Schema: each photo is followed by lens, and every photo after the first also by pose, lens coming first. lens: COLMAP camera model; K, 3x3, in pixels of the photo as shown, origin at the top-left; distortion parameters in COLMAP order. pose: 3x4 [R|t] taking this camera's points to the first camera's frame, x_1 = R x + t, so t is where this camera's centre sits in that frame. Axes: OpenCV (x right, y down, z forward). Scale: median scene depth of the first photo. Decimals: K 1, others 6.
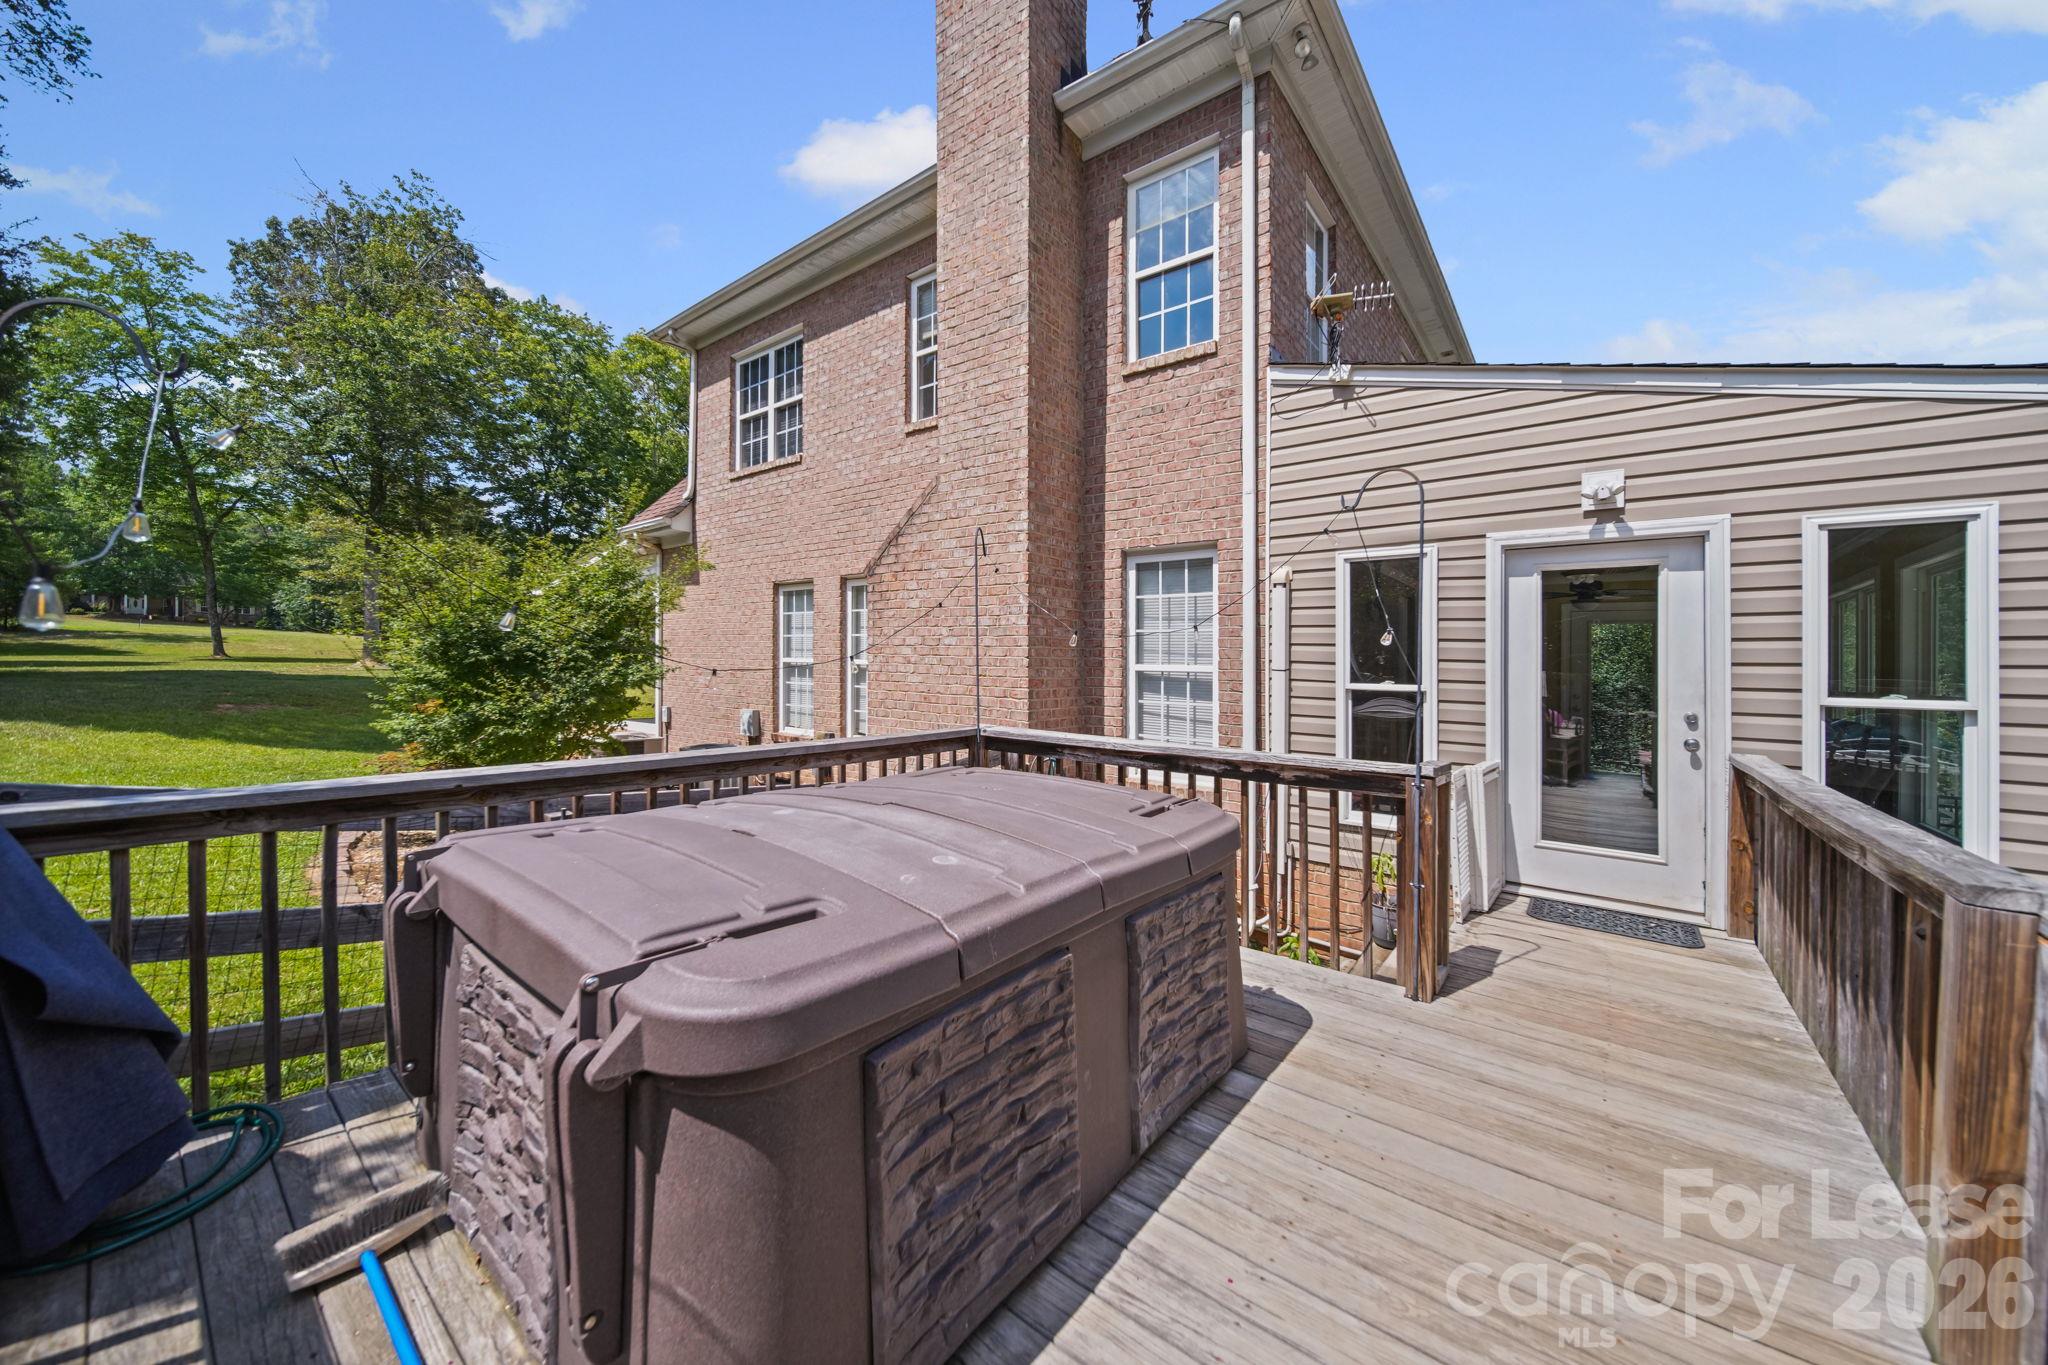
lens RADIAL K [[725.7, 0, 1031.7], [0, 725.7, 664.5], [0, 0, 1]] dist [-0.000636, -0.000161]
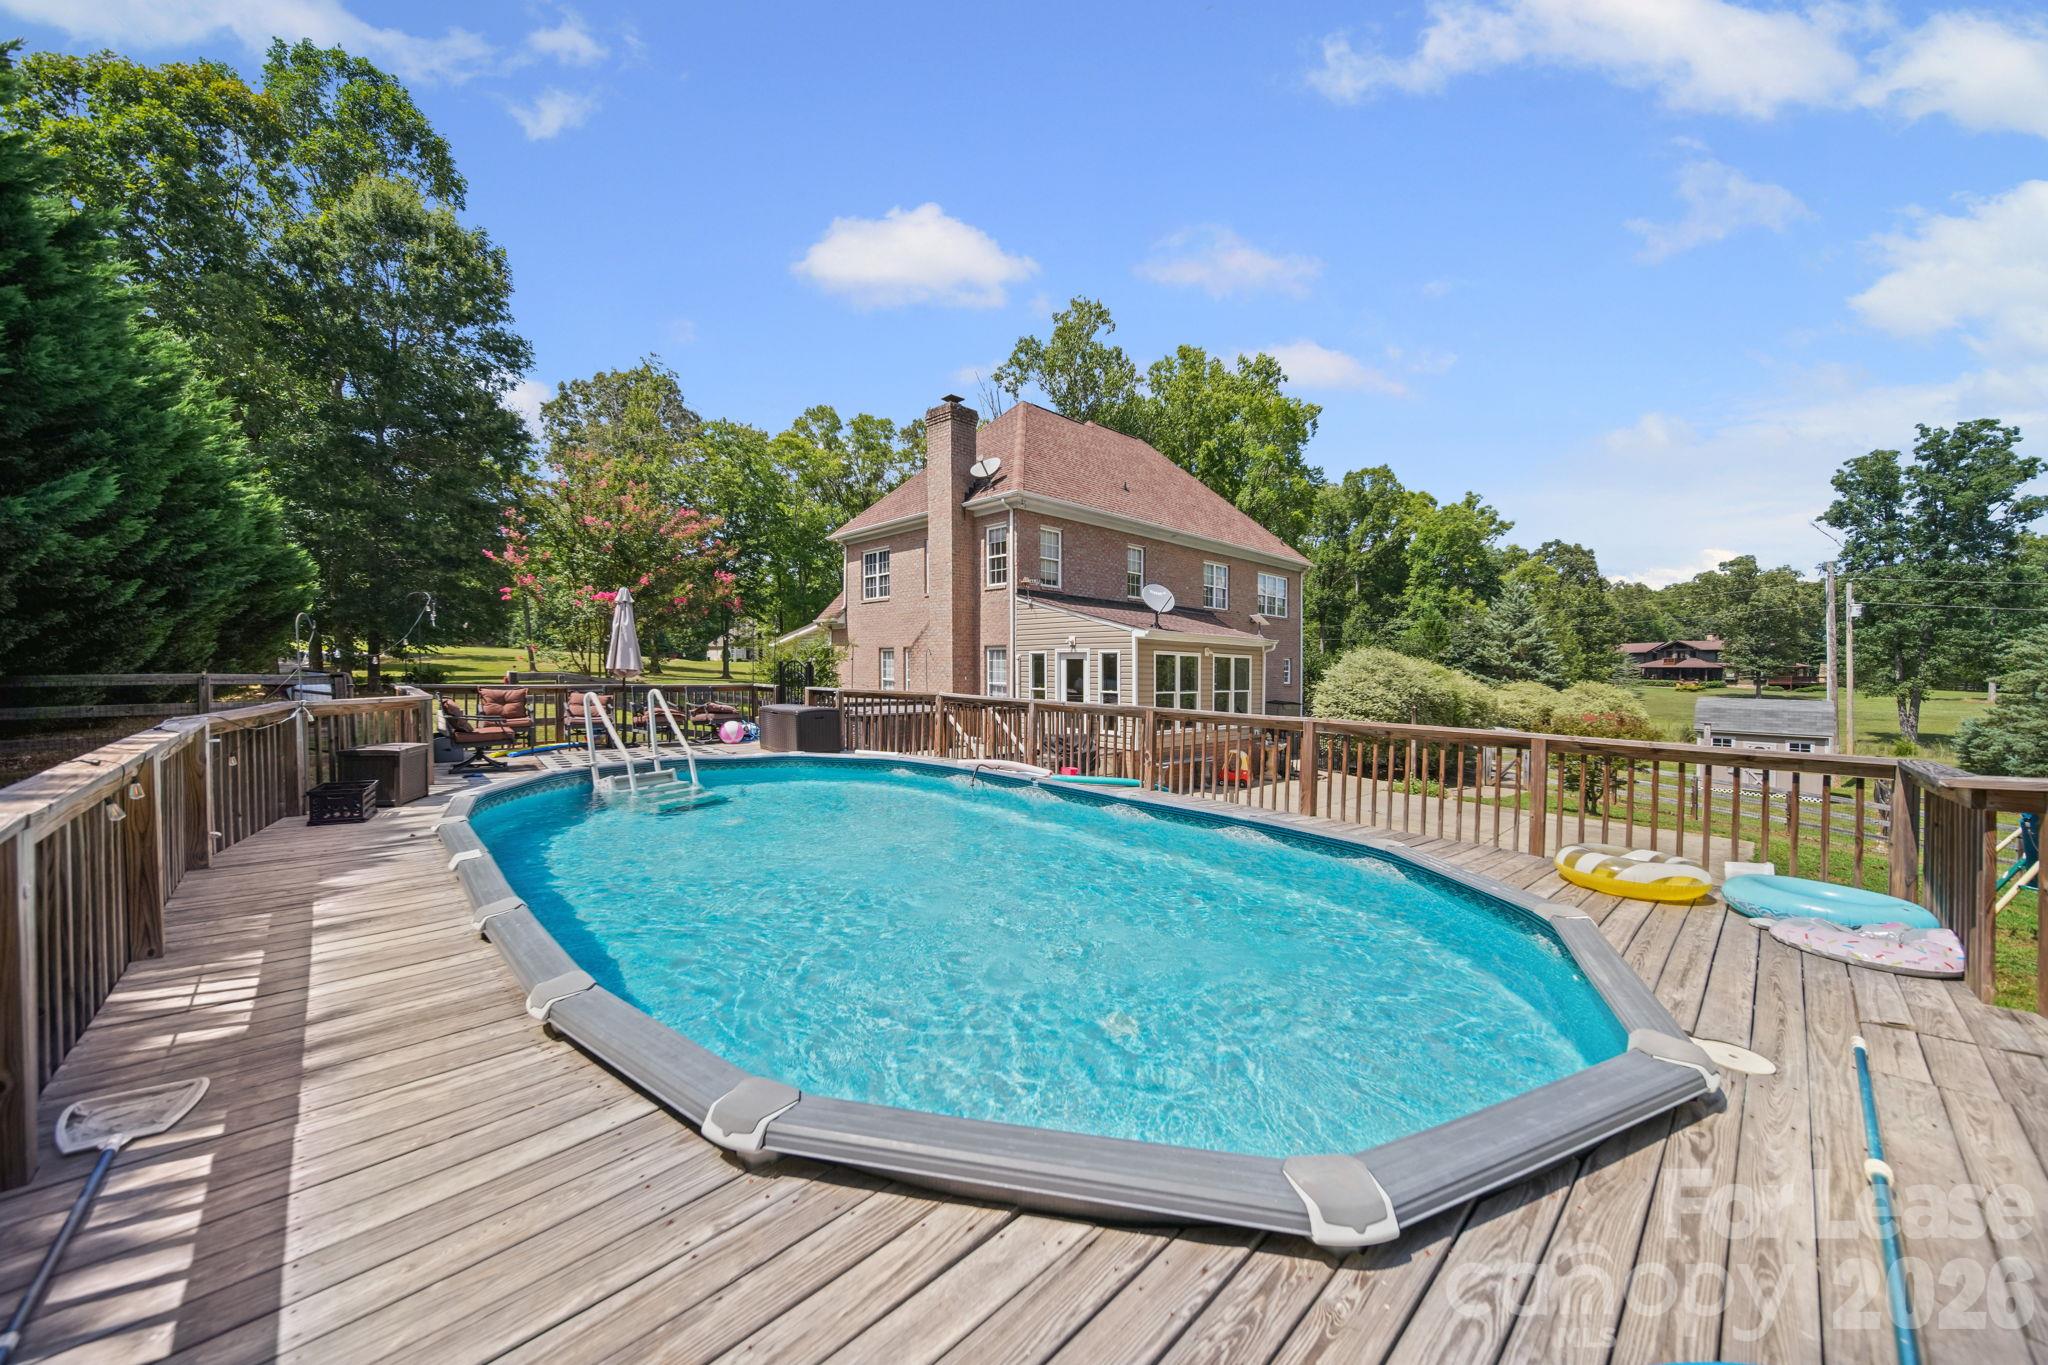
lens RADIAL K [[725.7, 0, 1024.9], [0, 725.7, 678.3], [0, 0, 1]] dist [-0.000636, -0.000161]
pose [[0.989258, -0.001523, -0.146169, 0.478071], [0.003099, 0.999939, 0.010556, -0.030145], [0.146144, -0.010895, 0.989203, -1.318817]]
